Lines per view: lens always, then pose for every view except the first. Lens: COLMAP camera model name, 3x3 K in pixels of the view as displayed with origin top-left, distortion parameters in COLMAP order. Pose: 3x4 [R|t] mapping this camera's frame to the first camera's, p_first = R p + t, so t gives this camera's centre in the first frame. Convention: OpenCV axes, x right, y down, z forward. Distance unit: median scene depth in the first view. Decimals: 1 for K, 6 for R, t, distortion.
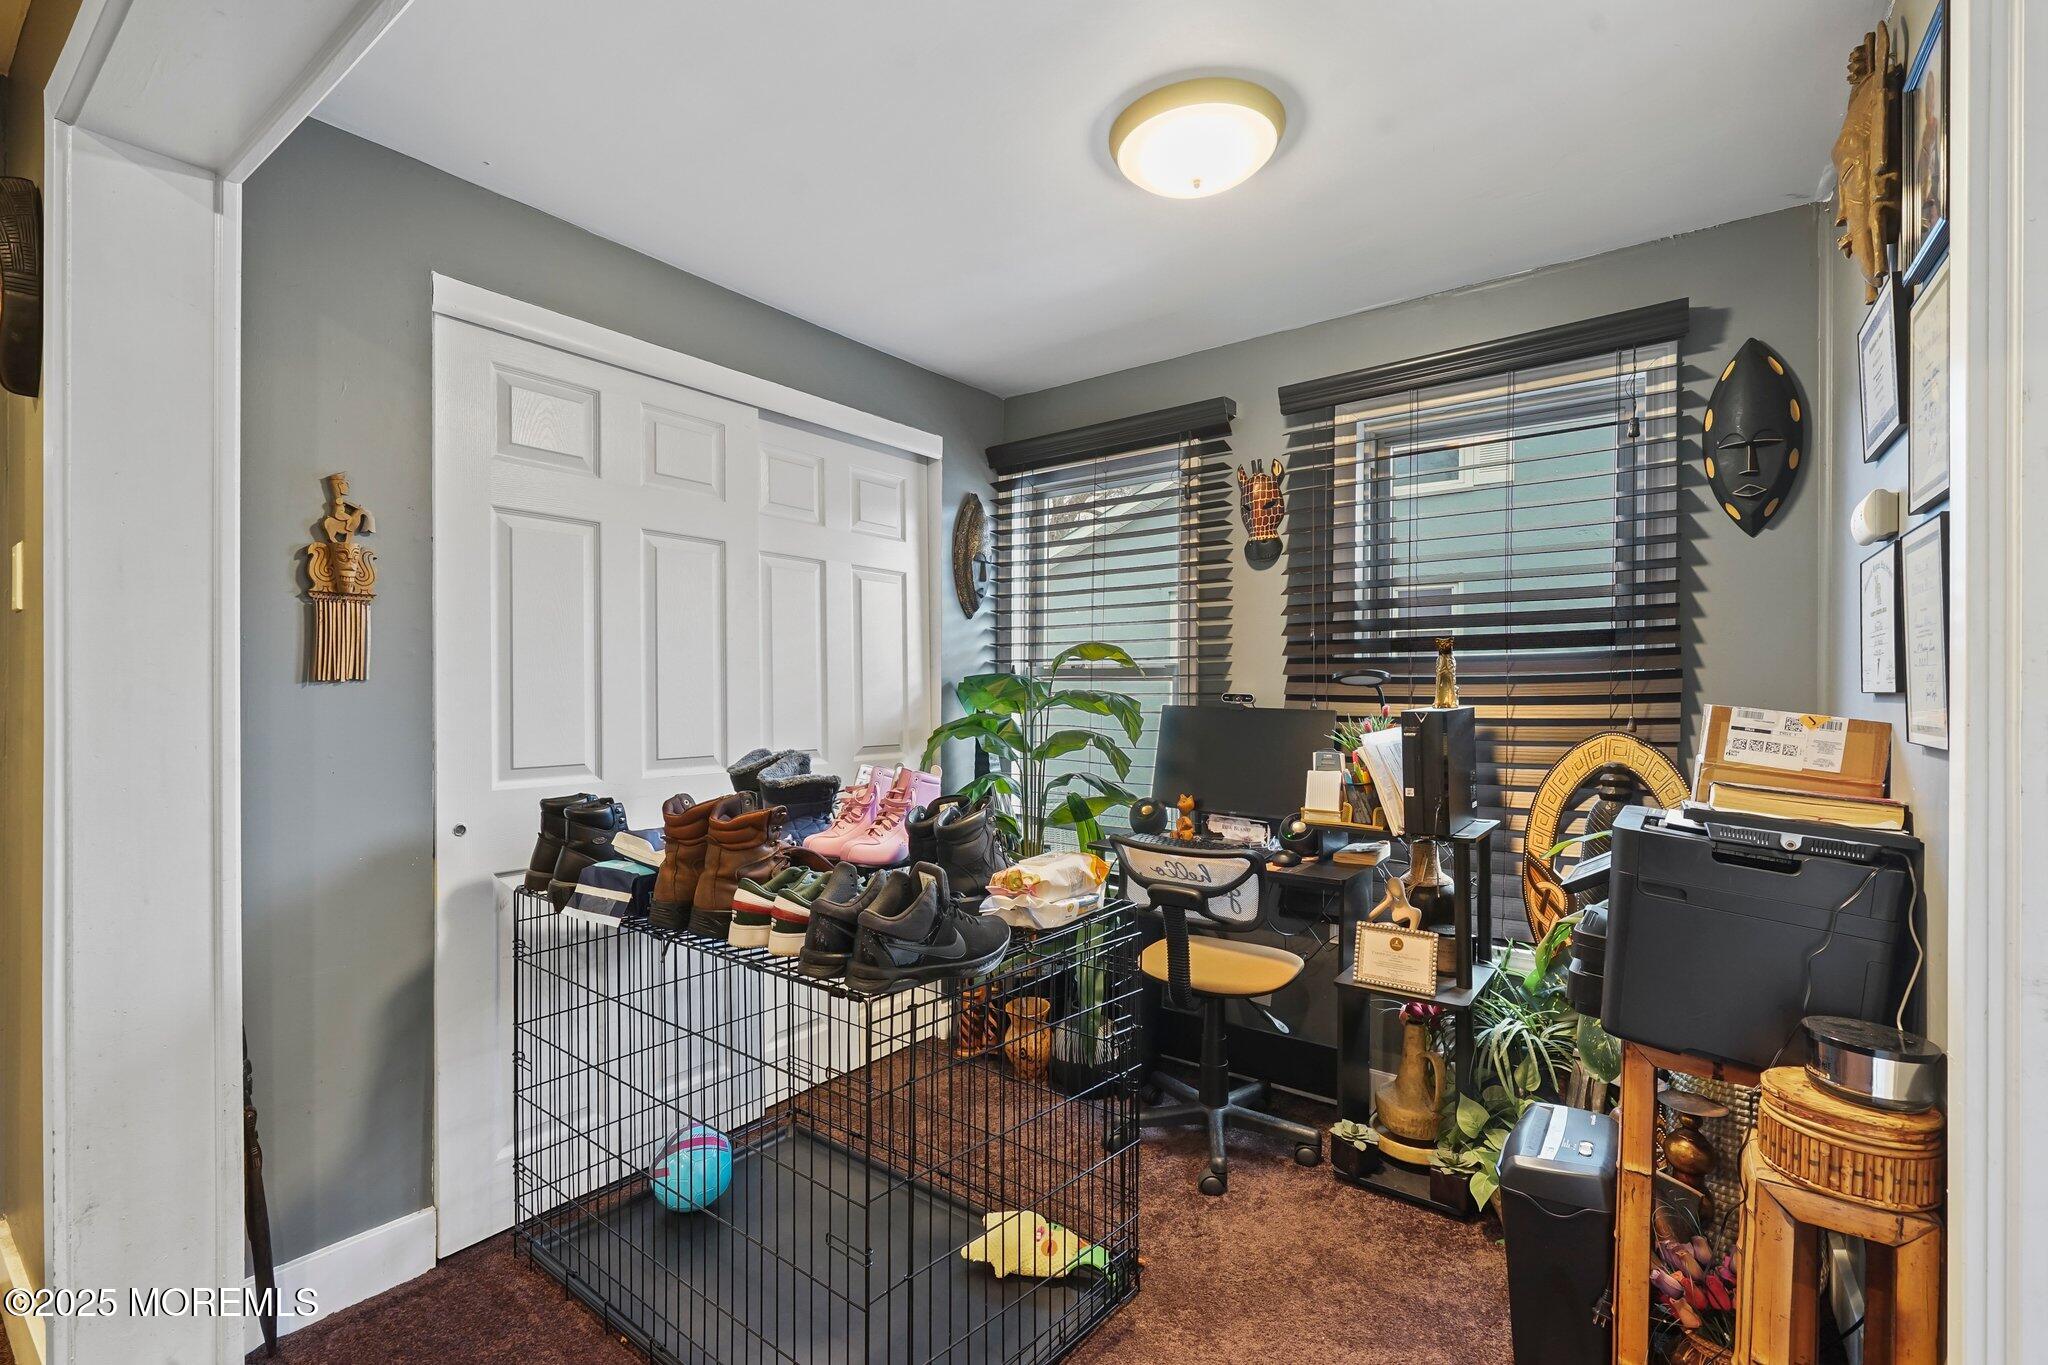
lens RADIAL K [[921.0, 0, 1014.4], [0, 921.0, 691.7], [0, 0, 1]] dist [-0.002339, 0.001677]
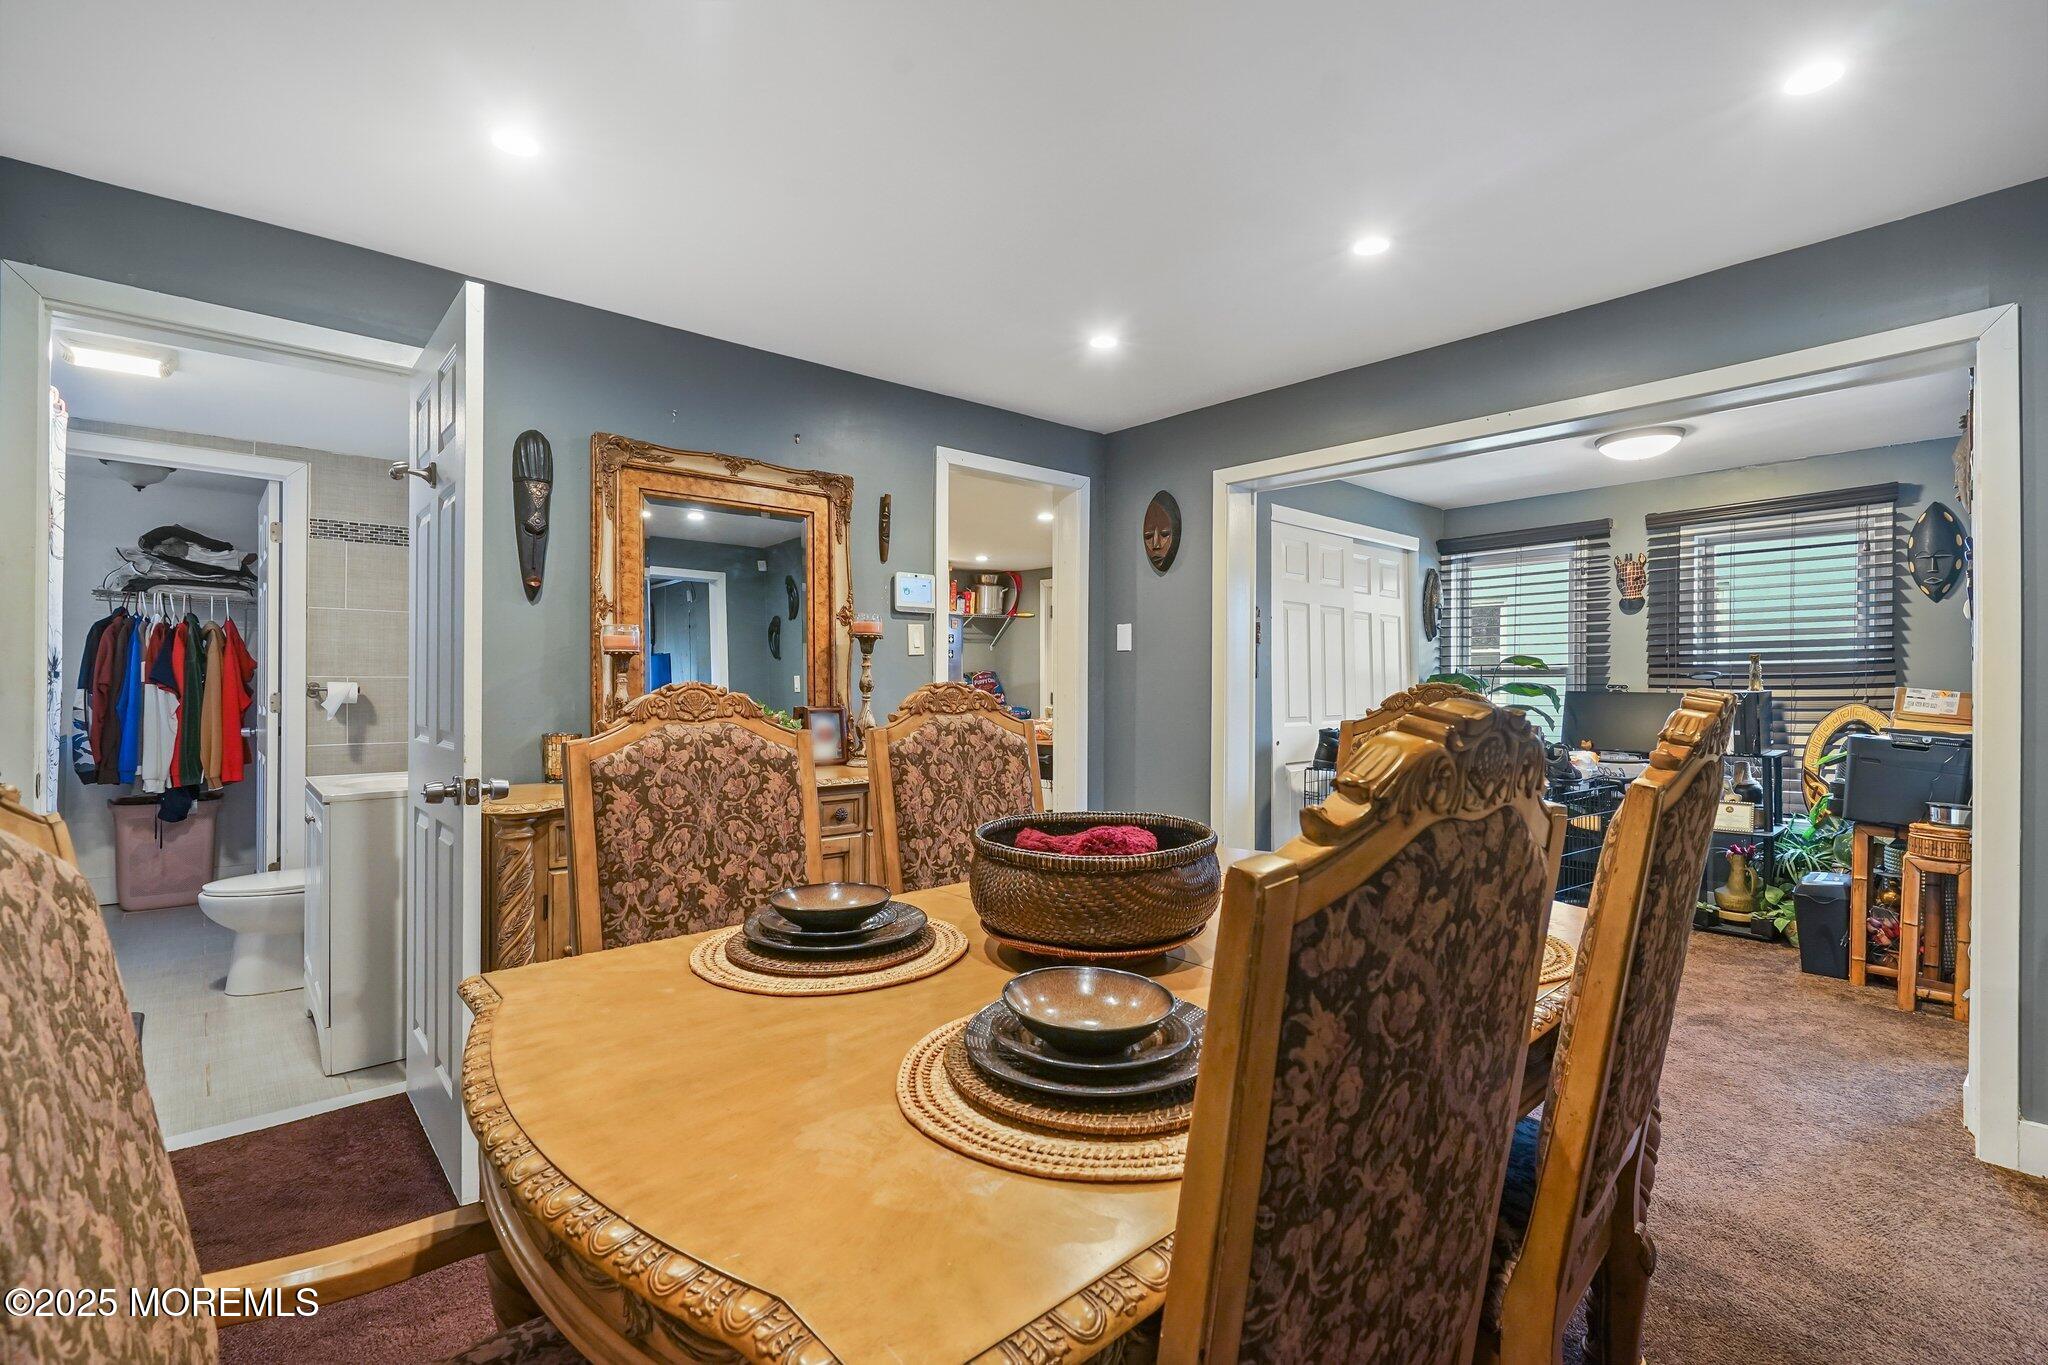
lens RADIAL K [[922.7, 0, 1007.5], [0, 922.7, 684.4], [0, 0, 1]] dist [-0.001601, -0.000026]
pose [[0.981815, -0.001007, -0.189835, -0.702700], [0.000147, 0.999990, -0.004545, 0.012162], [0.189838, 0.004434, 0.981805, -1.191538]]
